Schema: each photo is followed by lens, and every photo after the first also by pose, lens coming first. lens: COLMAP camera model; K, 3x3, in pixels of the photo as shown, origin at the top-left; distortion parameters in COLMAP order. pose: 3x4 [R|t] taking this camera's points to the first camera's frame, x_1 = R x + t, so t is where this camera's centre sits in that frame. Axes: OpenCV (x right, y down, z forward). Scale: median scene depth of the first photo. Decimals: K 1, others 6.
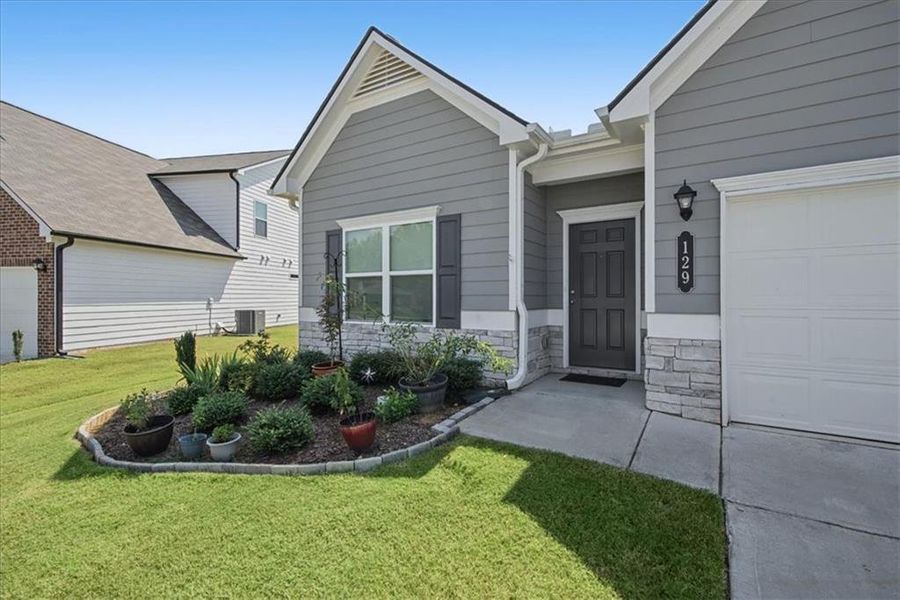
lens RADIAL K [[404.5, 0, 458.3], [0, 404.5, 295.4], [0, 0, 1]] dist [0.002757, 0.000455]
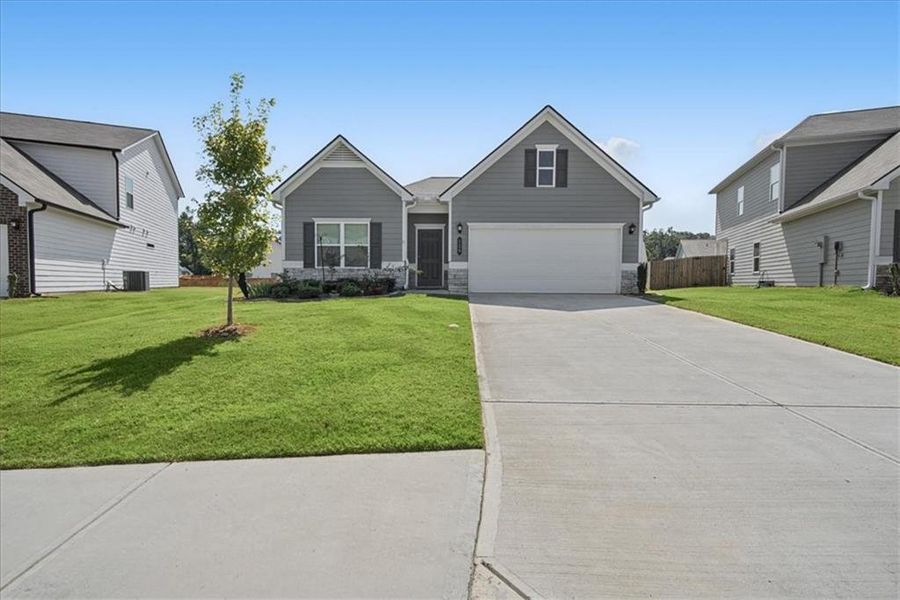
lens RADIAL K [[400.3, 0, 451.5], [0, 400.3, 297.8], [0, 0, 1]] dist [0.001414, 0.001055]
pose [[0.864242, -0.011249, 0.502950, -0.845768], [-0.010689, 0.999114, 0.040714, 0.153691], [-0.502962, -0.040563, 0.863356, -1.335502]]
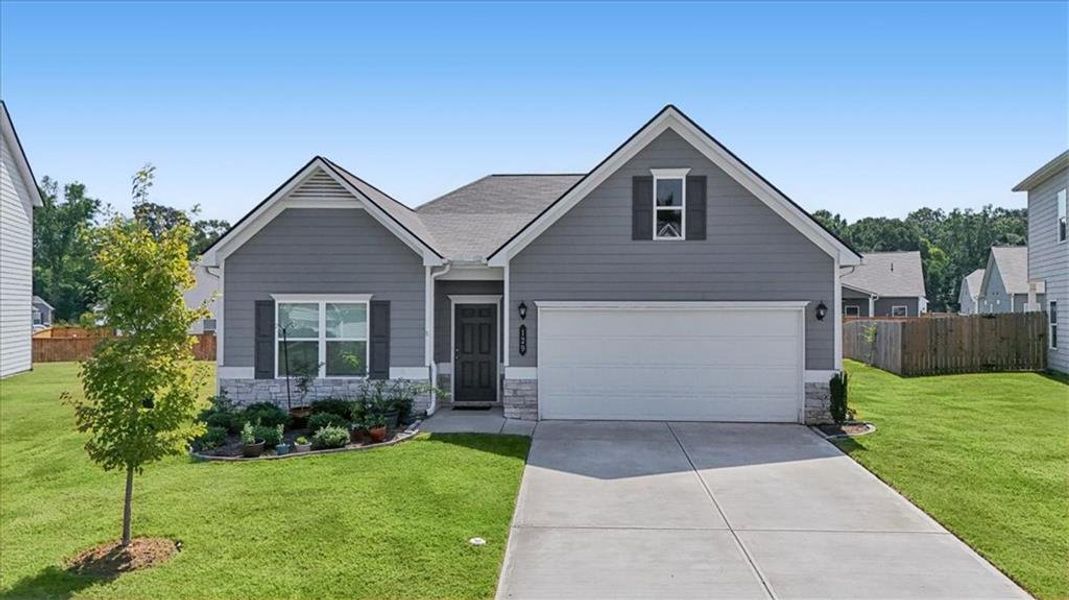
lens RADIAL K [[785.0, 0, 538.6], [0, 785.0, 299.5], [0, 0, 1]] dist [0.120946, -0.150279]
pose [[0.876302, 0.005998, 0.481726, -0.873725], [-0.004935, 0.999982, -0.003473, -0.193195], [-0.481738, 0.000666, 0.876315, -1.717762]]
